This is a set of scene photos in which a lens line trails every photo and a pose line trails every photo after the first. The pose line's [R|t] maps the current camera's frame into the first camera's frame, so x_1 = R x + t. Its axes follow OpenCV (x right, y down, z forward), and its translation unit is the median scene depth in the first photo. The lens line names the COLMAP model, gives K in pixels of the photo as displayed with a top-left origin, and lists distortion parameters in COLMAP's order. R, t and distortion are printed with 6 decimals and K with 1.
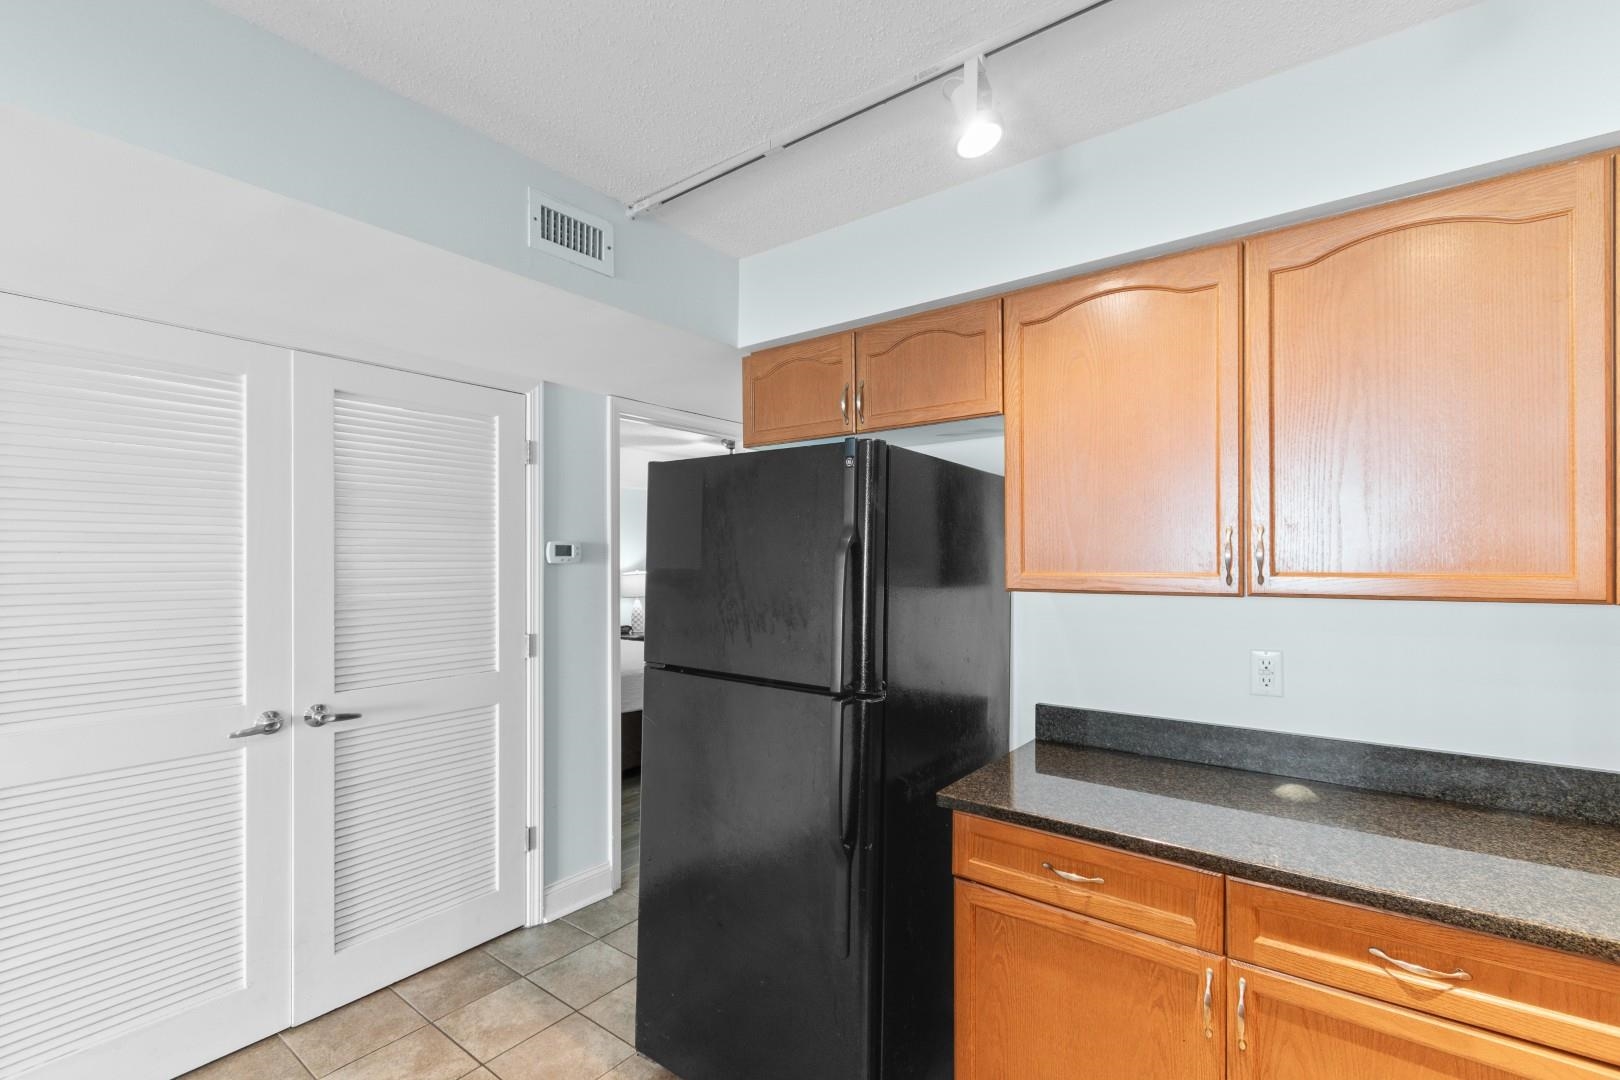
lens RADIAL K [[717.4, 0, 814.9], [0, 717.4, 558.4], [0, 0, 1]] dist [0.002316, -0.000371]
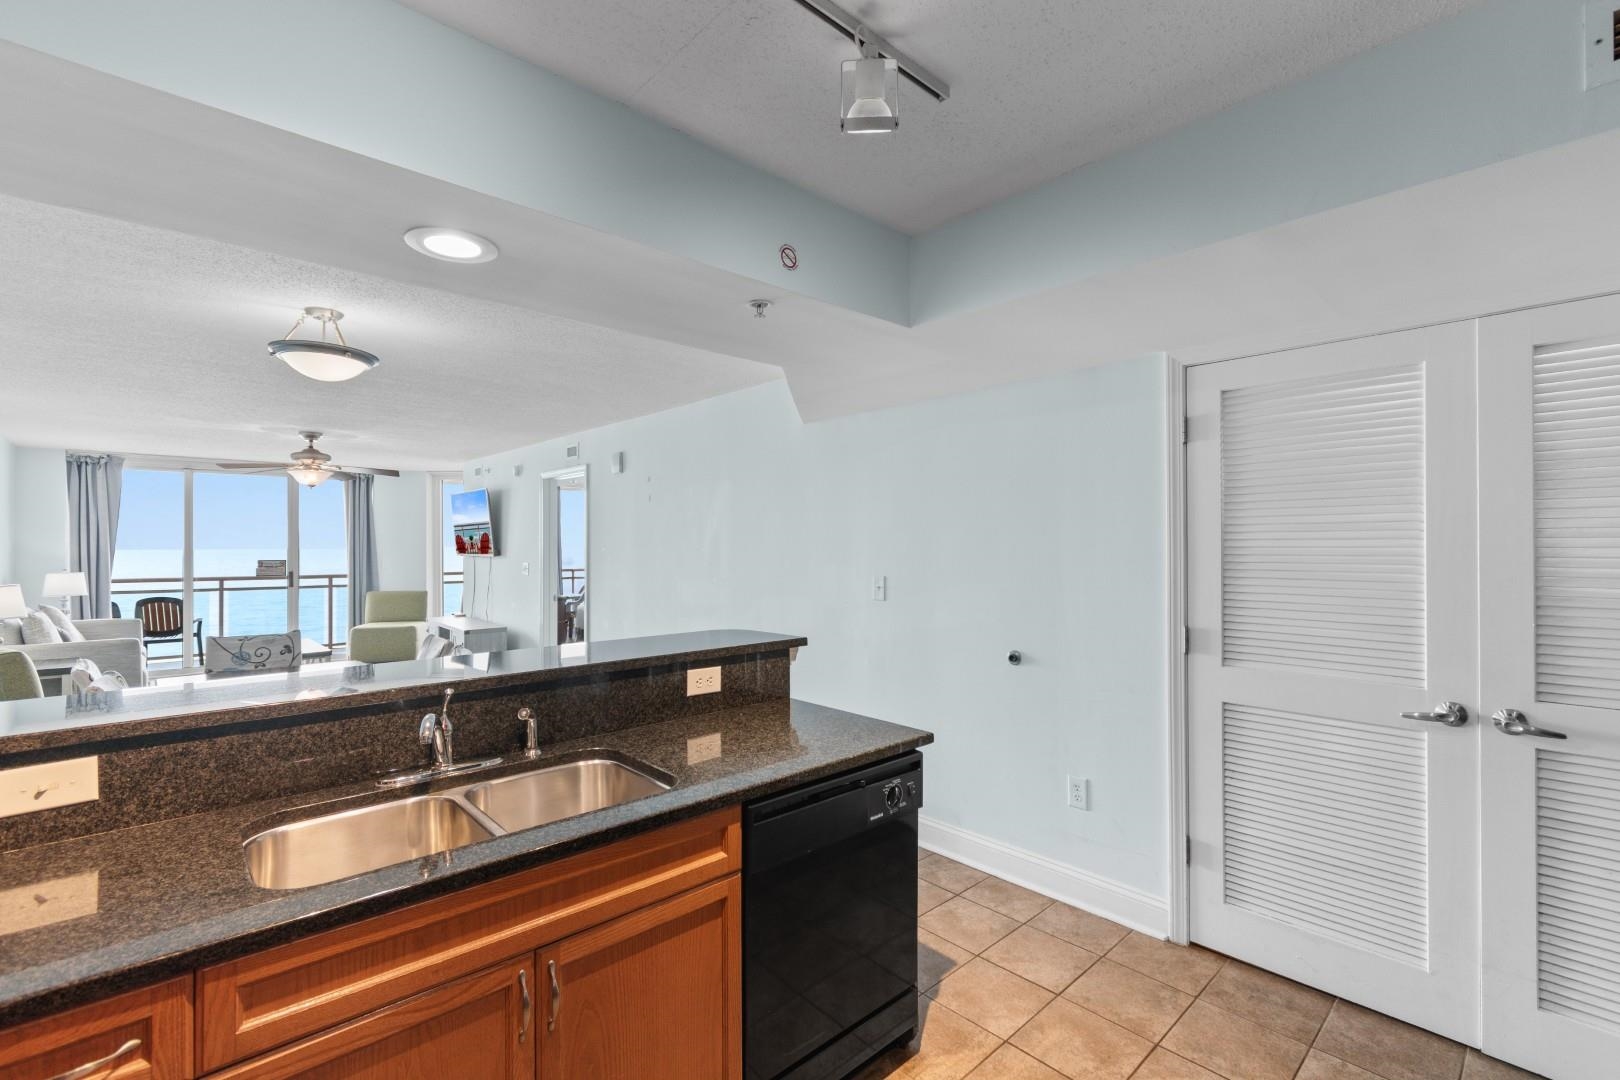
lens RADIAL K [[717.4, 0, 813.8], [0, 717.4, 542.1], [0, 0, 1]] dist [0.002316, -0.000371]
pose [[-0.175027, -0.000811, -0.984563, 0.347068], [0.004127, 0.999990, -0.001557, -0.004533], [0.984555, -0.004335, -0.175022, 0.333711]]
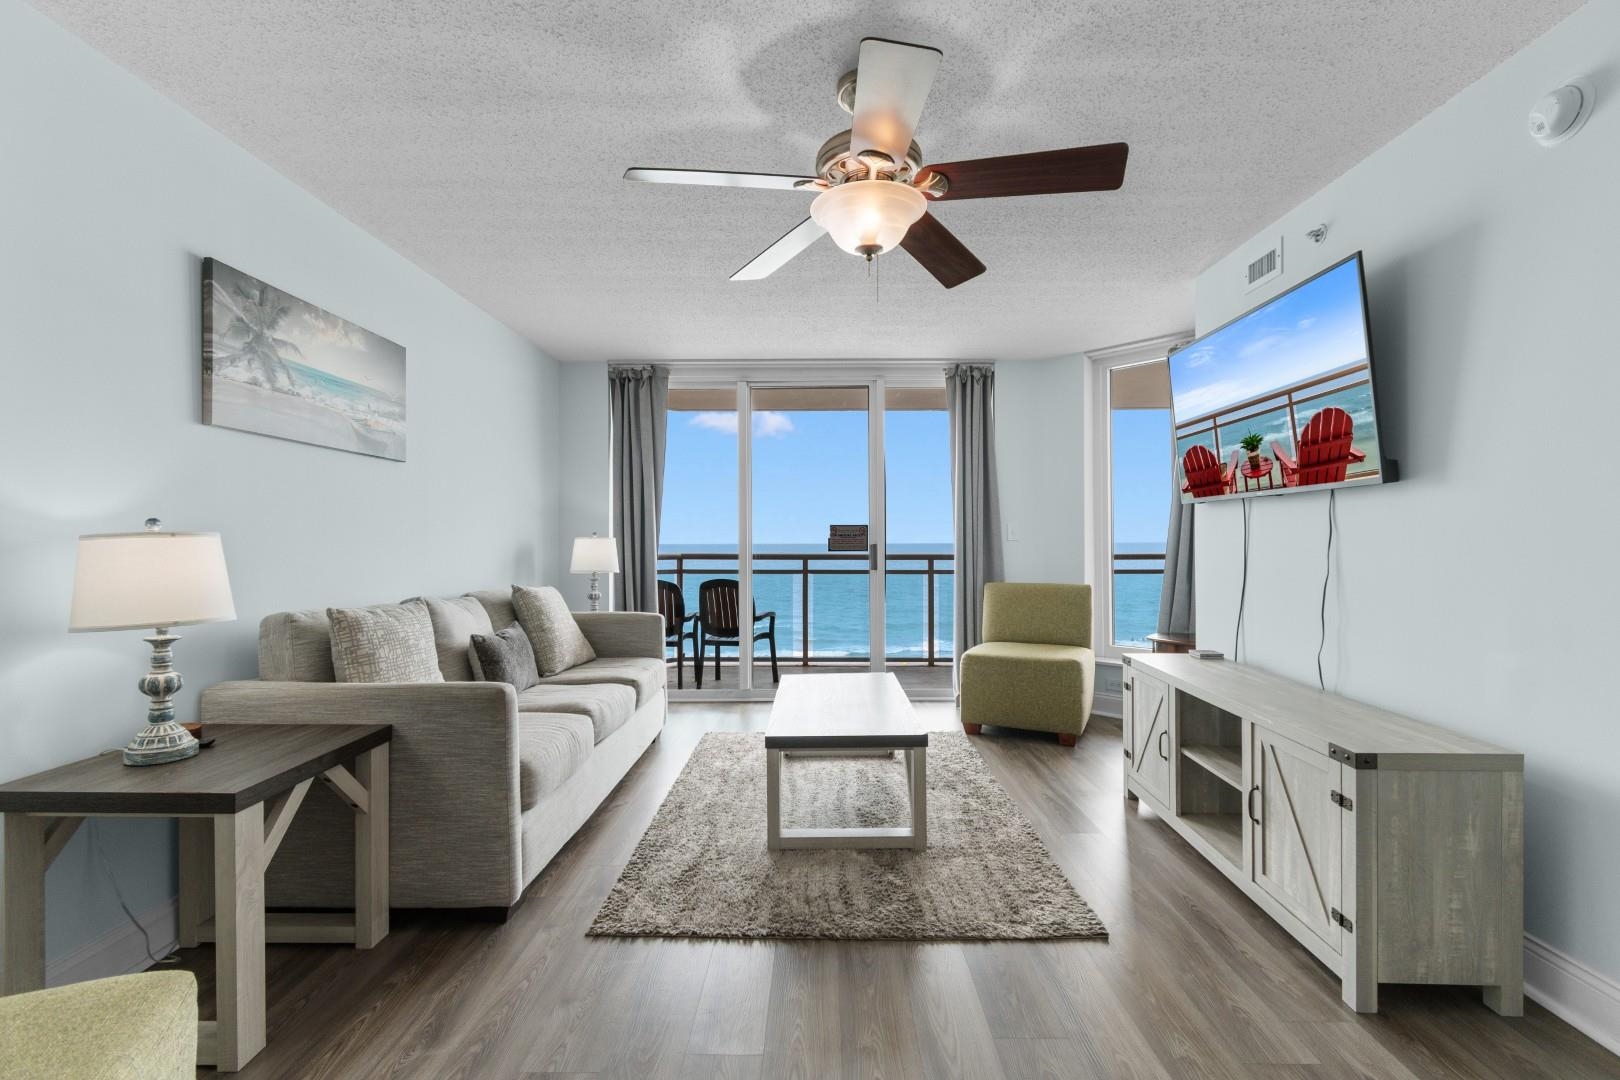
lens RADIAL K [[717.4, 0, 812.9], [0, 717.4, 538.8], [0, 0, 1]] dist [0.002316, -0.000371]
pose [[-0.807150, 0.002152, -0.590343, -1.614046], [0.005366, 0.999979, -0.003692, 0.137962], [0.590322, -0.006148, -0.807144, -1.525692]]
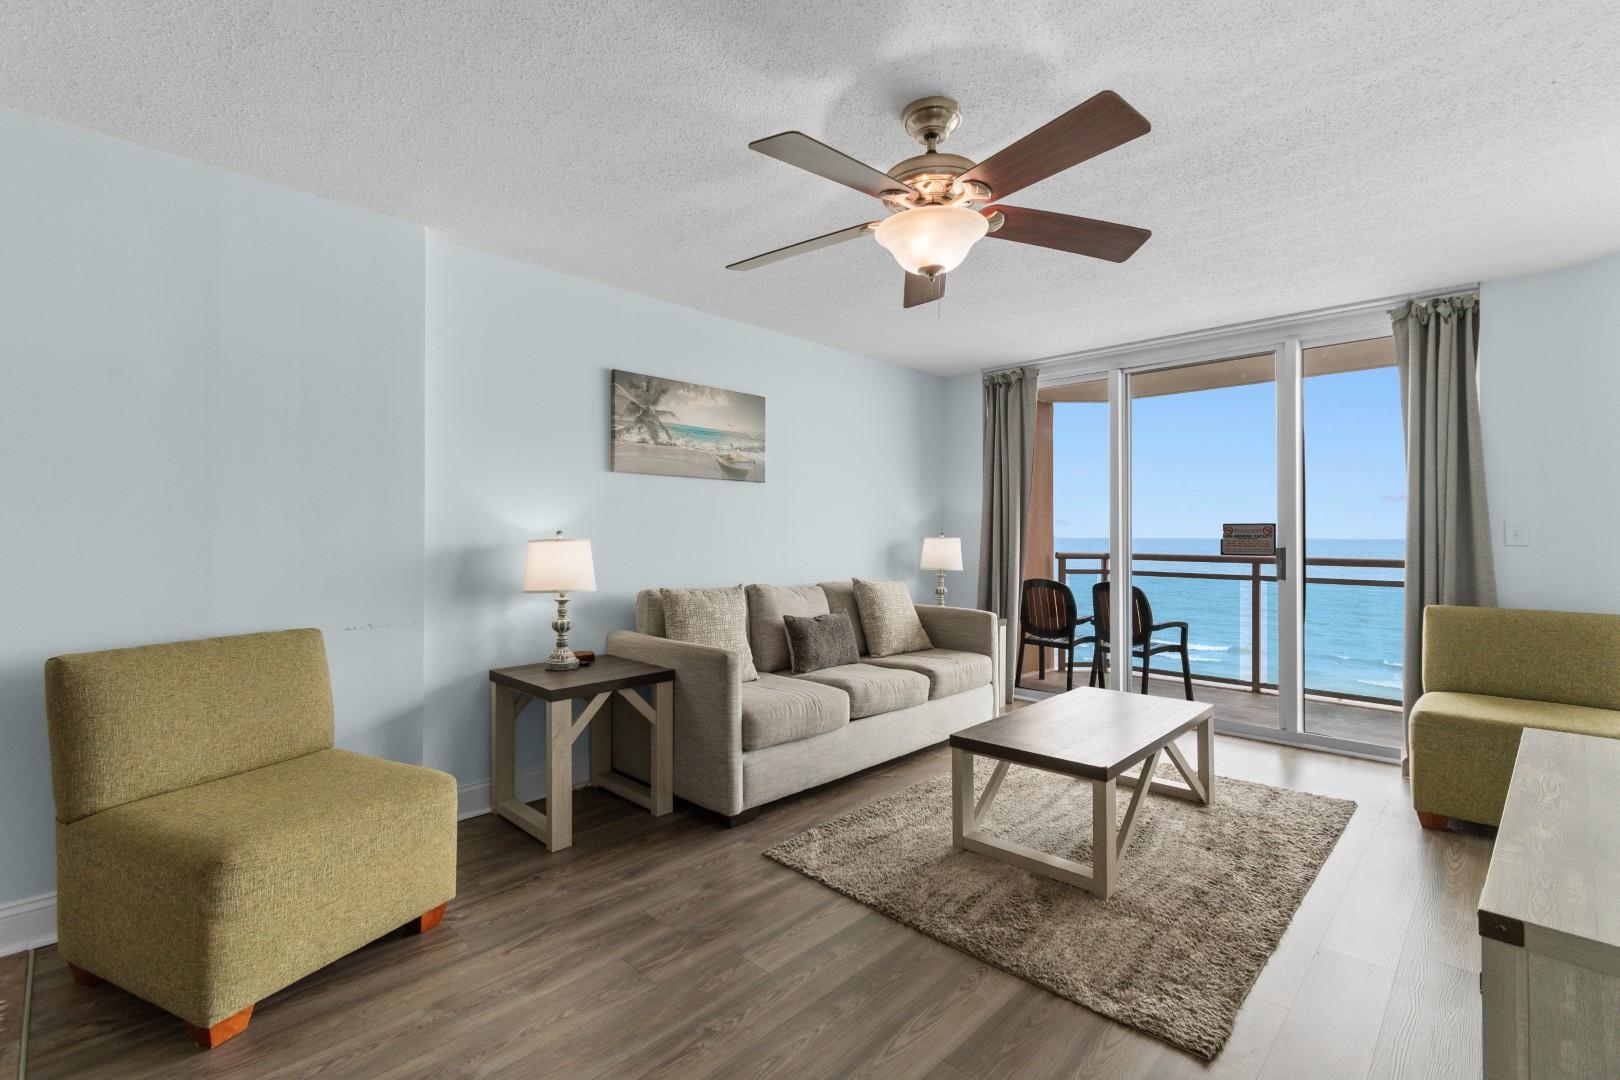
lens RADIAL K [[717.4, 0, 802.2], [0, 717.4, 530.5], [0, 0, 1]] dist [0.002316, -0.000371]
pose [[-0.991214, 0.000518, 0.132269, -2.196643], [-0.000505, 0.999970, -0.007700, 0.116414], [-0.132269, -0.007699, -0.991184, -1.254196]]
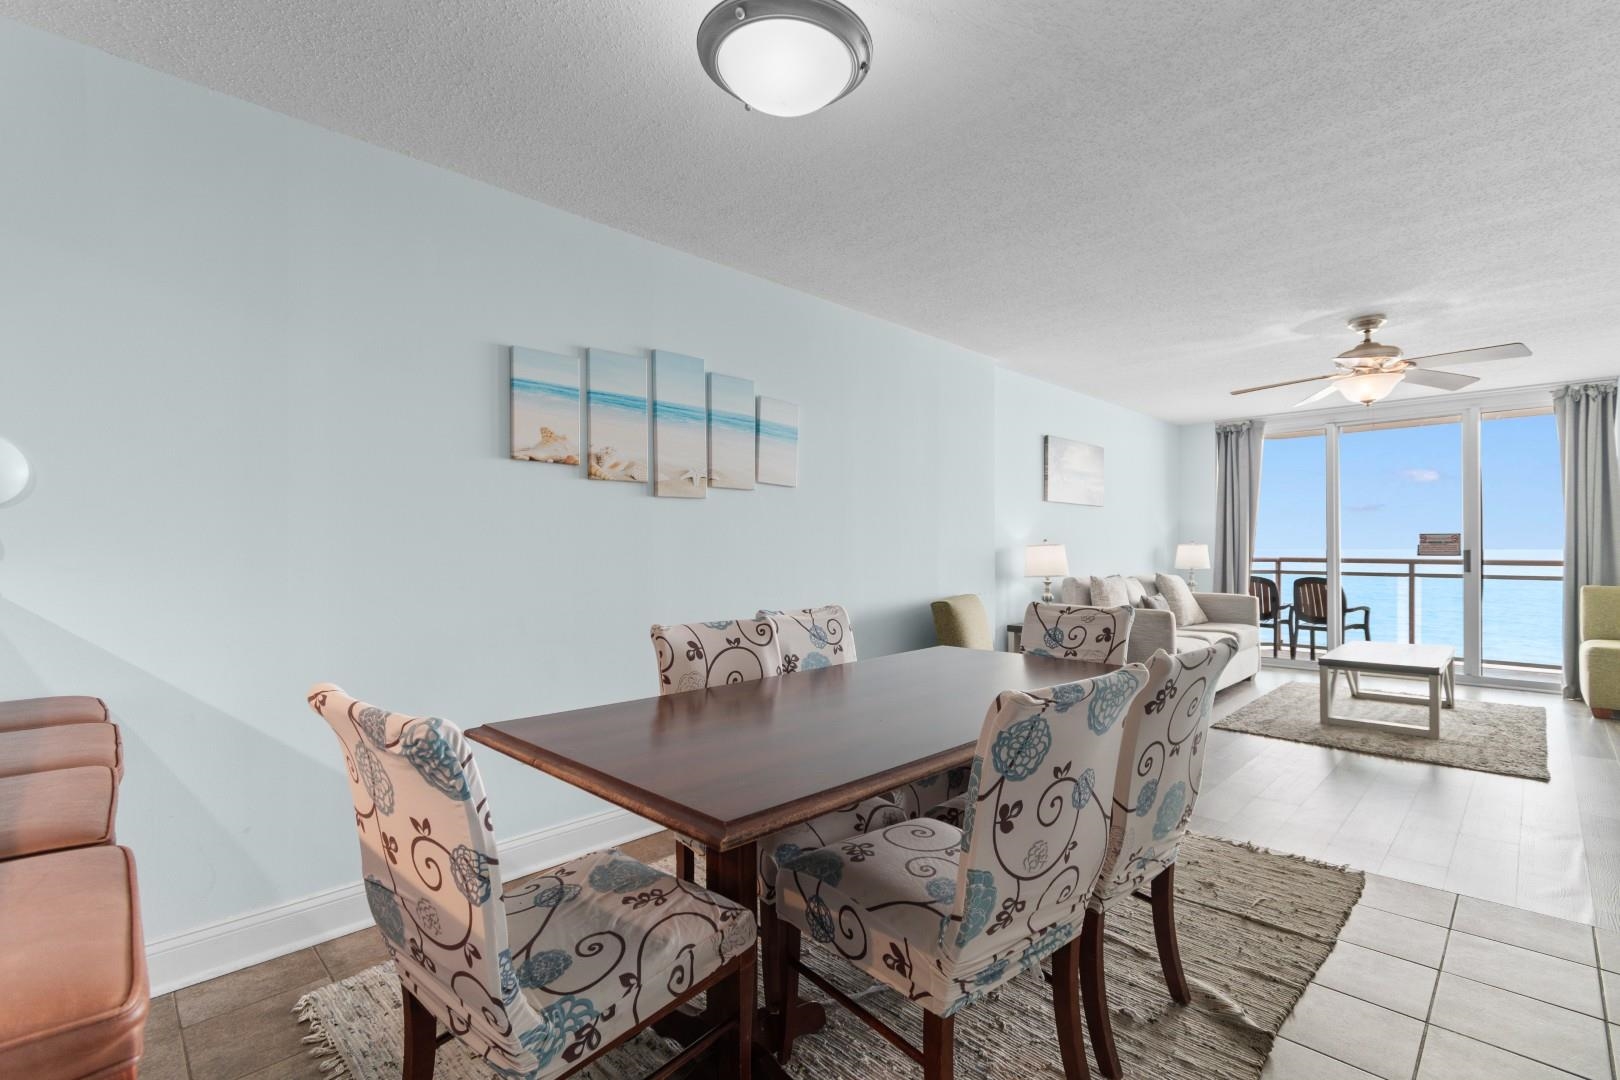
lens RADIAL K [[717.4, 0, 814.9], [0, 717.4, 549.5], [0, 0, 1]] dist [0.002316, -0.000371]
pose [[-0.989747, 0.004107, 0.142773, -1.055075], [0.004176, 0.999991, 0.000186, 0.135372], [-0.142771, 0.000780, -0.989755, -0.152985]]
